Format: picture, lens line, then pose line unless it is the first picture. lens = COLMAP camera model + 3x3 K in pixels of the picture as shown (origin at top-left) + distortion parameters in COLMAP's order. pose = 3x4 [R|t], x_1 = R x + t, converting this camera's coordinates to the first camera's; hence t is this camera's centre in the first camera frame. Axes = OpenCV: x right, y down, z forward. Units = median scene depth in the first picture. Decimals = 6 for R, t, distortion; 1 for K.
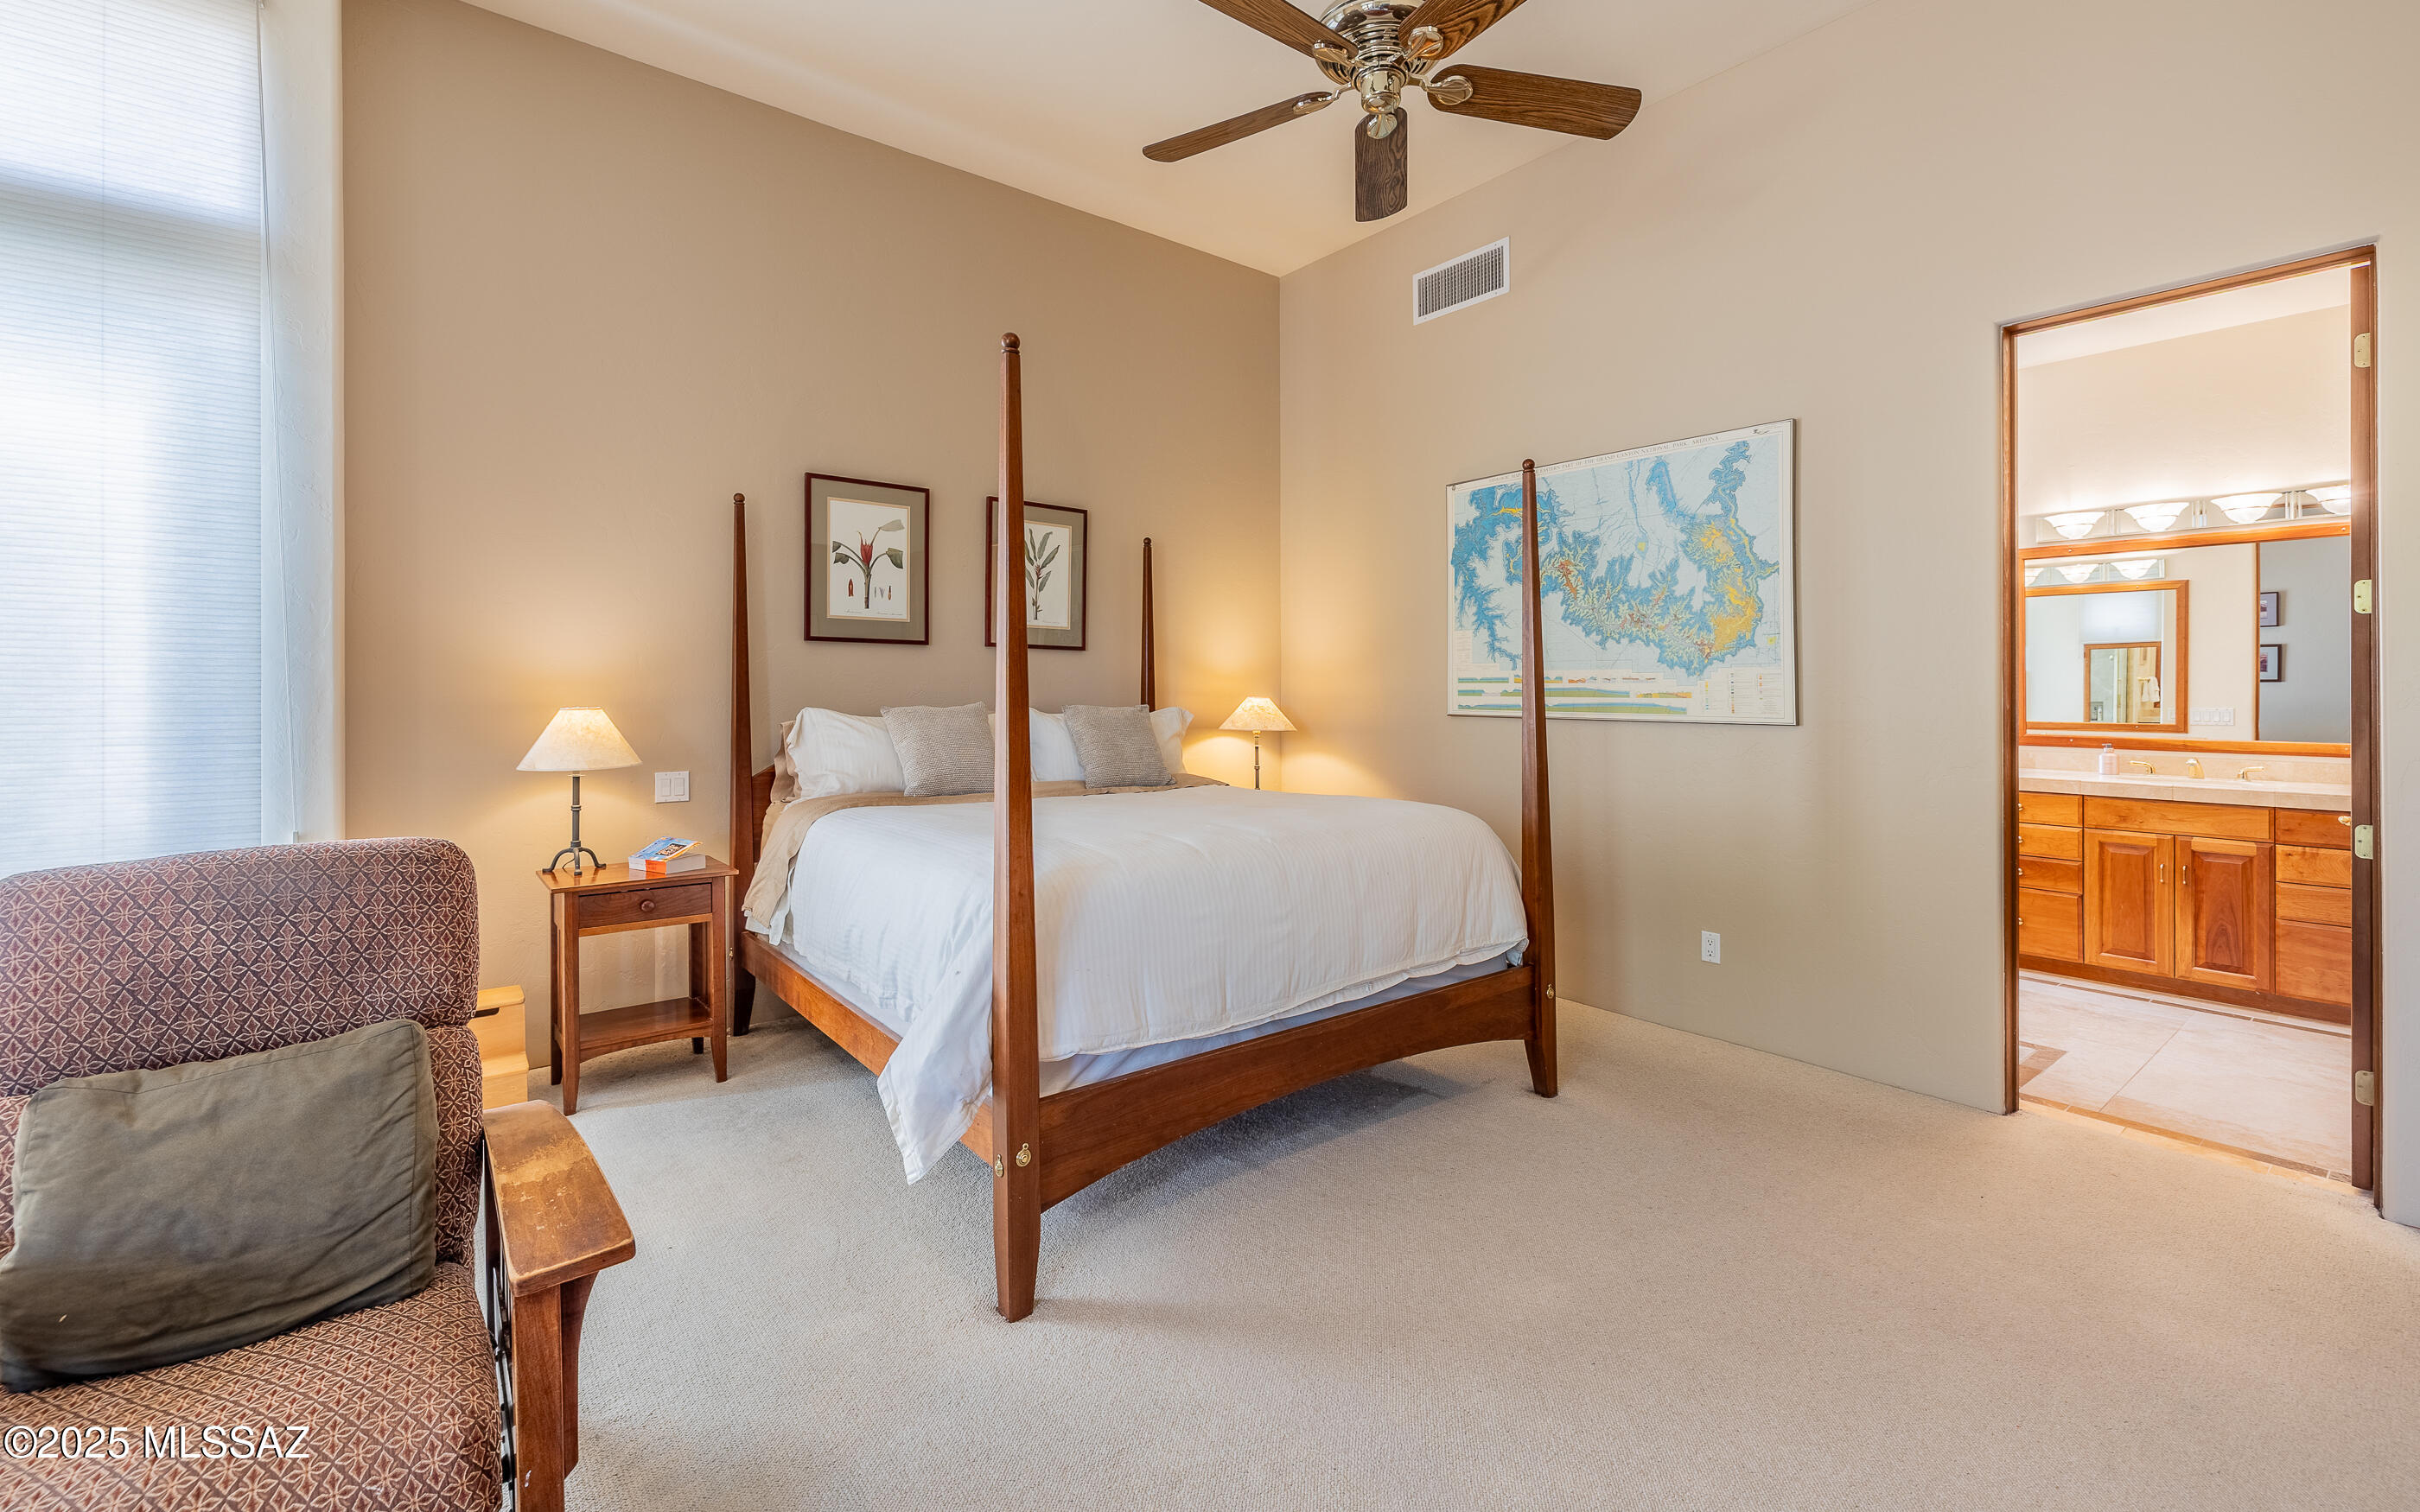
lens RADIAL K [[1028.9, 0, 1199.5], [0, 1028.9, 684.9], [0, 0, 1]] dist [-0.003420, -0.000531]
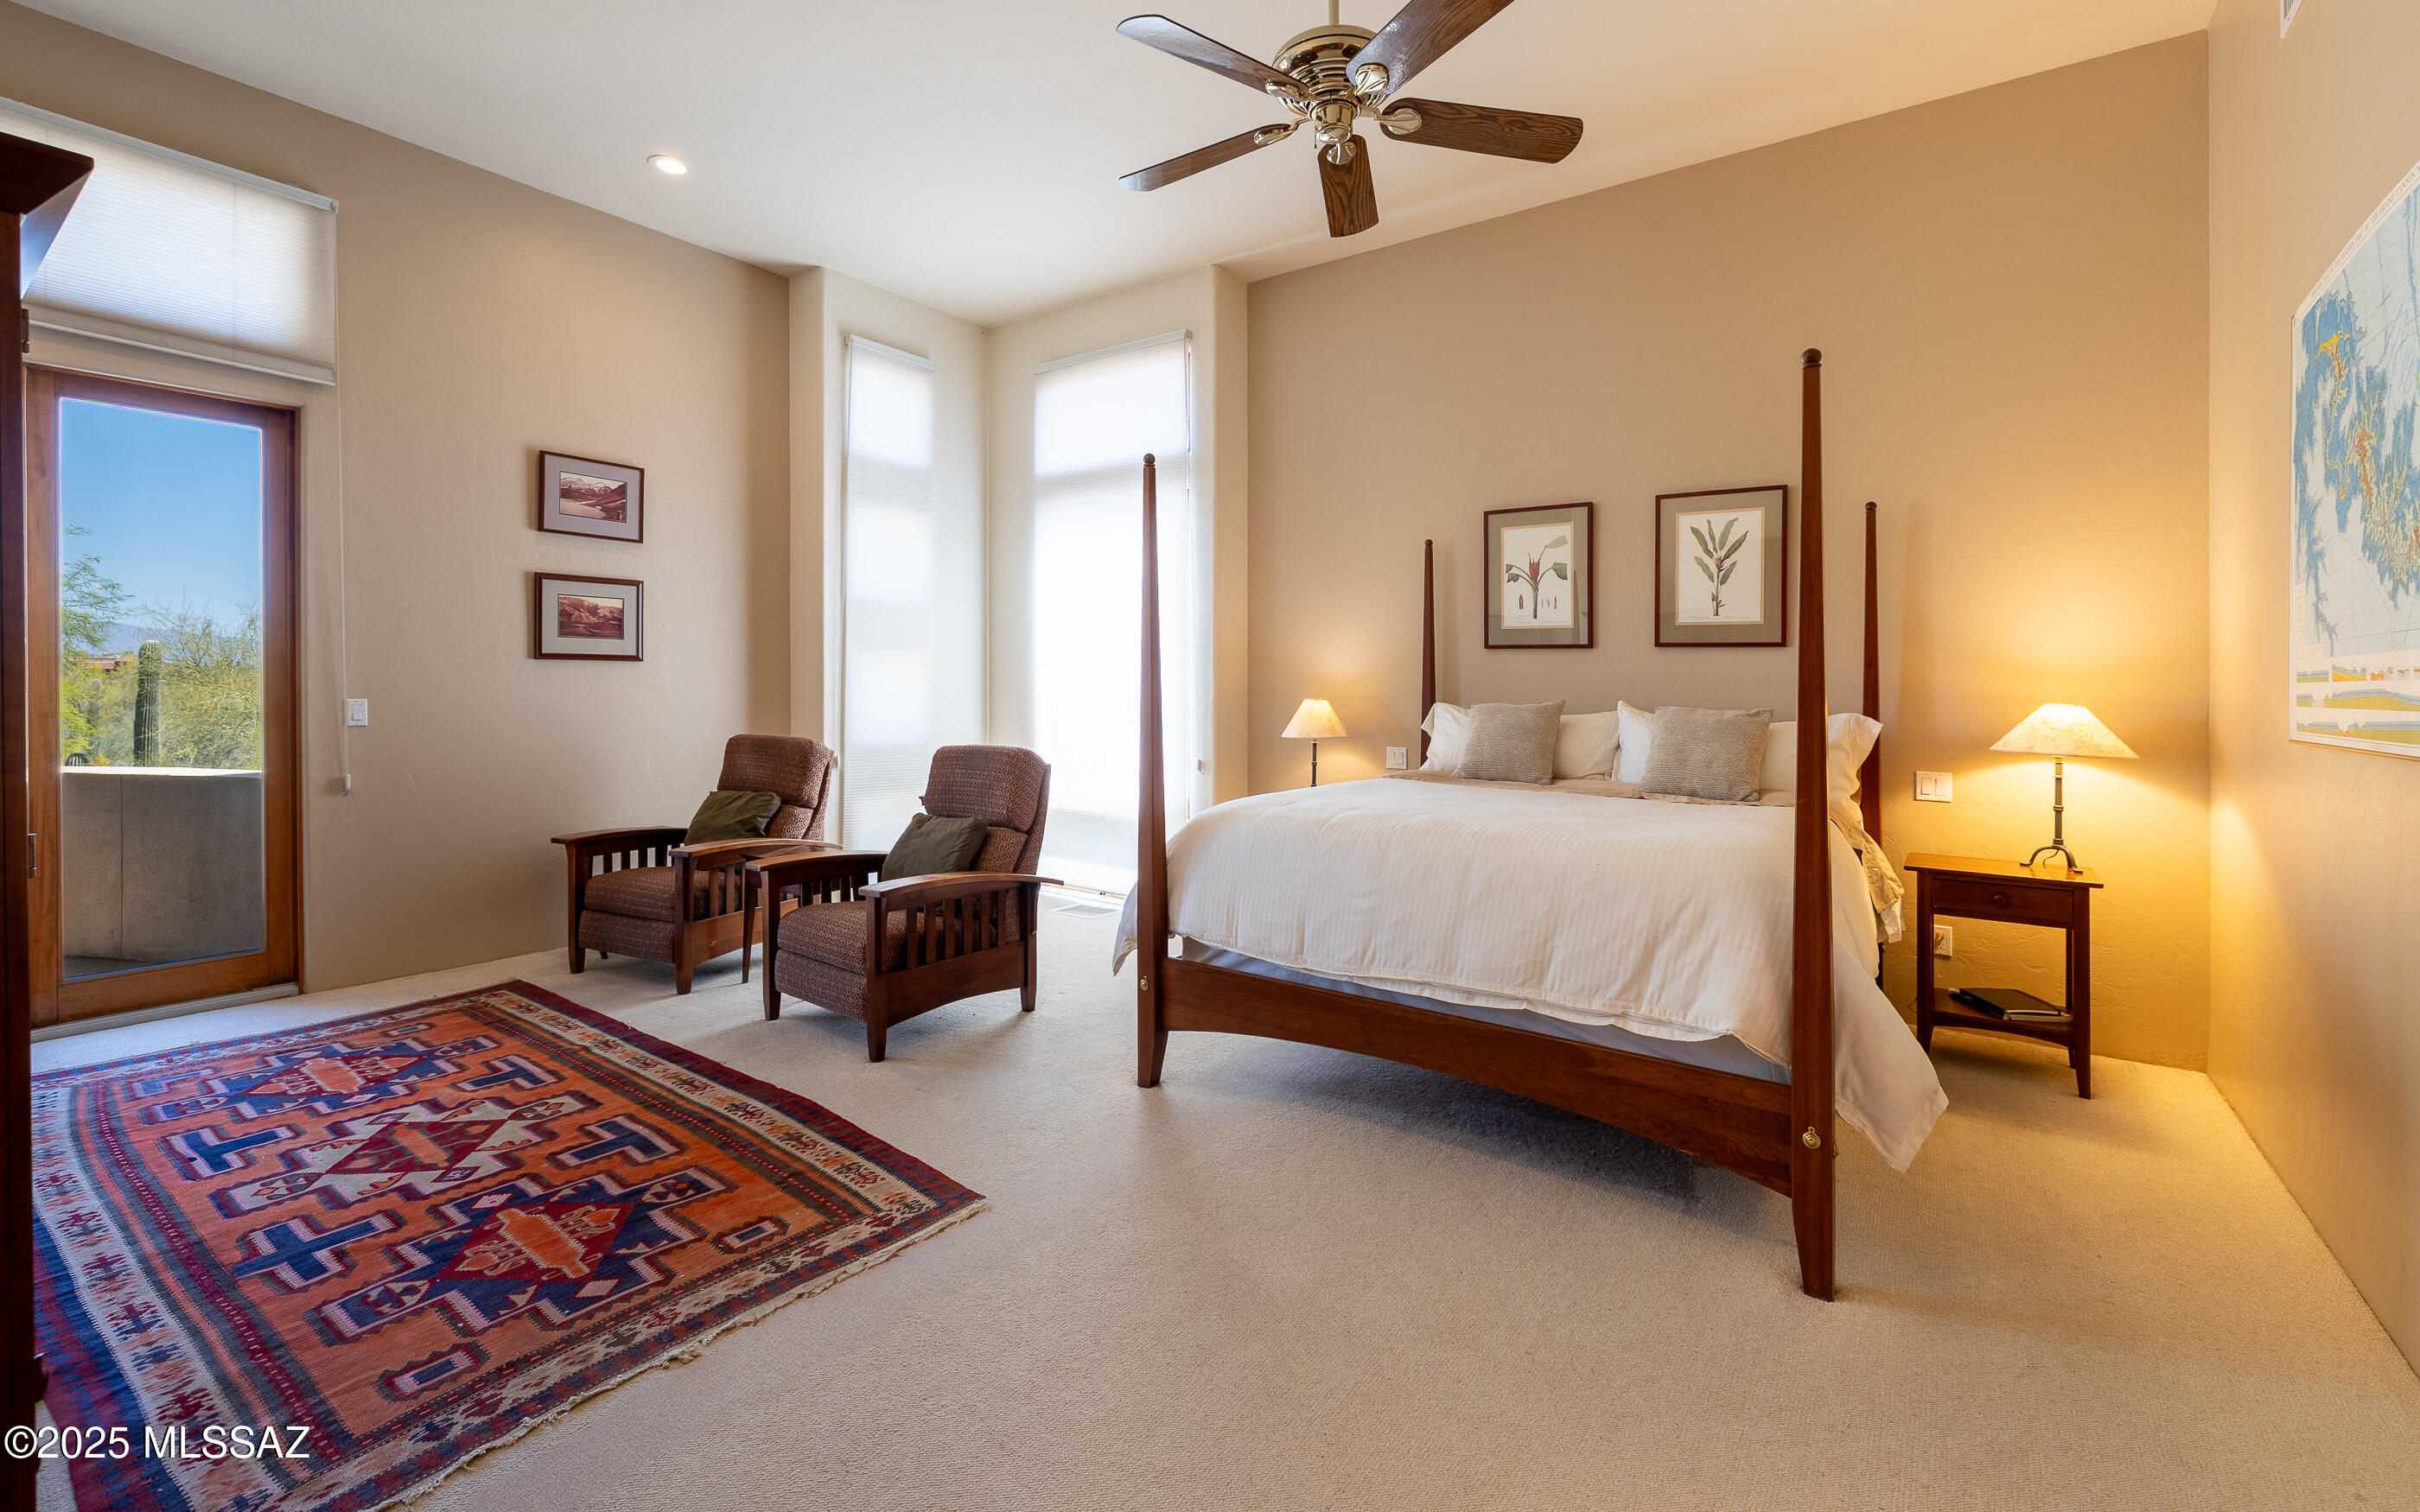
lens RADIAL K [[1028.9, 0, 1200.0], [0, 1028.9, 689.2], [0, 0, 1]] dist [-0.003420, -0.000531]
pose [[0.269659, 0.002437, -0.962953, 0.415418], [-0.007603, 0.999971, 0.000402, 0.004092], [0.962926, 0.007213, 0.269669, 0.204719]]
